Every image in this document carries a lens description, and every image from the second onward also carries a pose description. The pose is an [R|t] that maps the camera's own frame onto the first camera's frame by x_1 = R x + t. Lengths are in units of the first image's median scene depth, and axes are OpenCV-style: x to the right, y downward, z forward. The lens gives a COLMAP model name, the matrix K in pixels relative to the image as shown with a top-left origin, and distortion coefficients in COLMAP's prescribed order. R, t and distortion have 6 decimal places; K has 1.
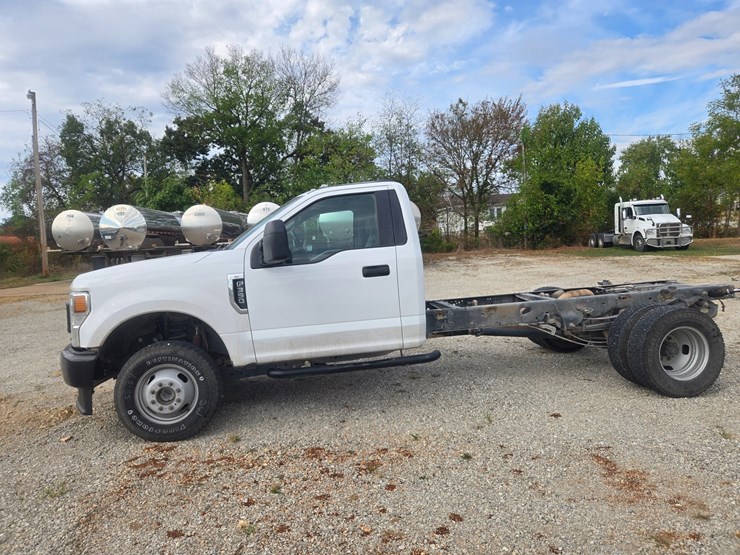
lens RADIAL K [[496.2, 0, 363.1], [0, 496.2, 259.1], [0, 0, 1]] dist [0.072707, -0.052185]
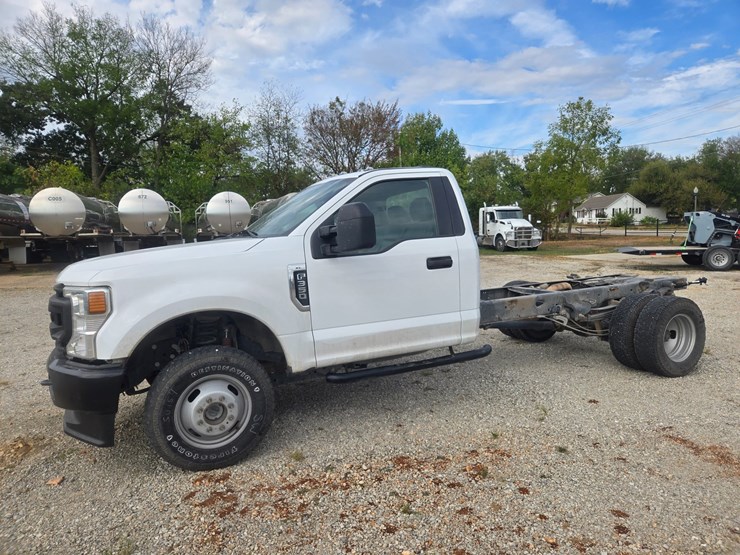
lens RADIAL K [[496.2, 0, 375.4], [0, 496.2, 264.9], [0, 0, 1]] dist [0.072707, -0.052185]
pose [[0.953452, 0.006450, 0.301475, -0.321714], [-0.011193, 0.999839, 0.014009, 0.014547], [-0.301336, -0.016731, 0.953371, 0.125196]]
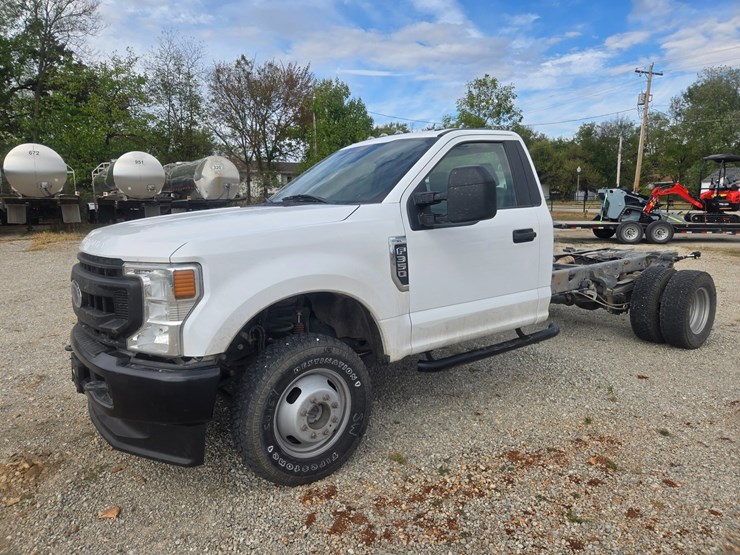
lens RADIAL K [[496.2, 0, 363.4], [0, 496.2, 260.8], [0, 0, 1]] dist [0.072707, -0.052185]
pose [[0.882009, -0.007965, 0.471166, -0.535479], [-0.024130, 0.997782, 0.062040, 0.018049], [-0.470615, -0.066089, 0.879860, 0.325696]]
